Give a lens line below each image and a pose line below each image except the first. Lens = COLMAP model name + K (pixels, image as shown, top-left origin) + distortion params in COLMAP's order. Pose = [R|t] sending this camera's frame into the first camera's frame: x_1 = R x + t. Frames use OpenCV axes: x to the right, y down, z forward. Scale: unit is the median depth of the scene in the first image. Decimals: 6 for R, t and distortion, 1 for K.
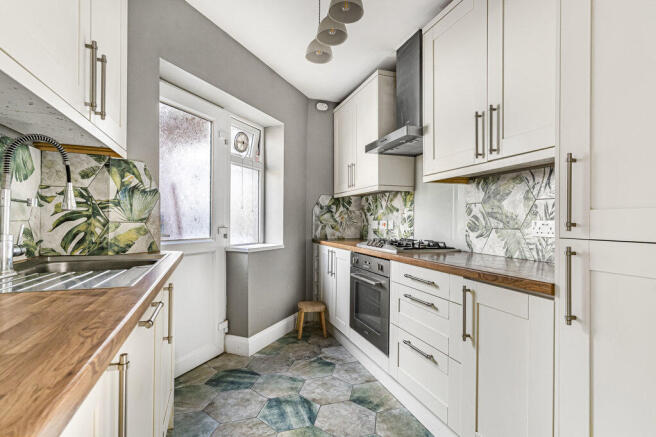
lens RADIAL K [[316.3, 0, 328.7], [0, 316.3, 219.8], [0, 0, 1]] dist [0.001786, 0.001260]
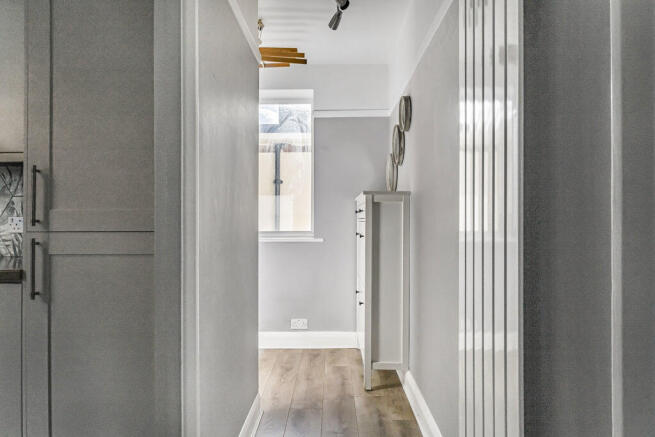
lens RADIAL K [[397.1, 0, 328.8], [0, 397.1, 217.7], [0, 0, 1]] dist [0.007322, 0.001891]
pose [[0.343375, -0.001734, 0.939197, -0.205585], [-0.007006, 0.999966, 0.004407, -0.008710], [-0.939172, -0.008093, 0.343351, -0.403006]]
